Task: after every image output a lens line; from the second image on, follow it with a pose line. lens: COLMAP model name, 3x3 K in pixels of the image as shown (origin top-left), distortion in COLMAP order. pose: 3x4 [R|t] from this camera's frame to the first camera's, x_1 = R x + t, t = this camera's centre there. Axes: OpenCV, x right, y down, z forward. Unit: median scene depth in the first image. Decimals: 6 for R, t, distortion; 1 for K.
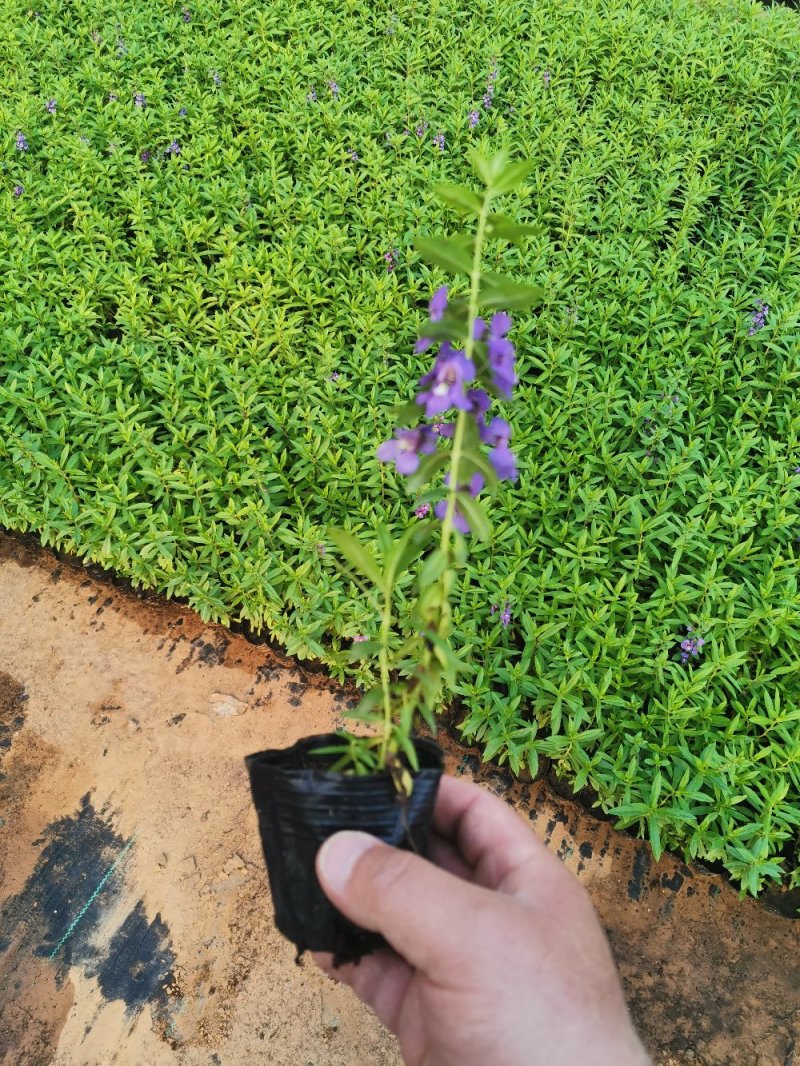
lens RADIAL K [[799.8, 0, 404.1], [0, 799.8, 530.0], [0, 0, 1]] dist [0.091554, -0.122600]
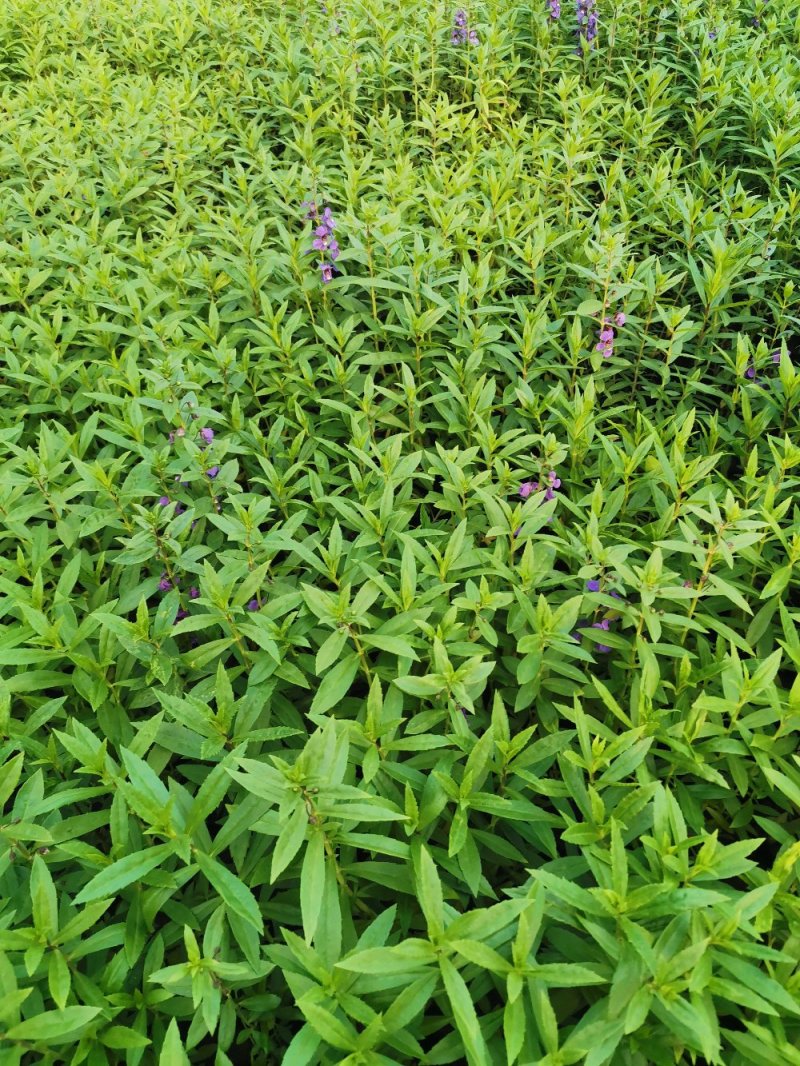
lens RADIAL K [[799.8, 0, 404.1], [0, 799.8, 530.0], [0, 0, 1]] dist [0.091554, -0.122600]
pose [[0.882453, -0.349464, 0.314883, 0.335742], [0.400586, 0.909191, -0.113592, -0.038160], [-0.246593, 0.226378, 0.942308, 0.722727]]
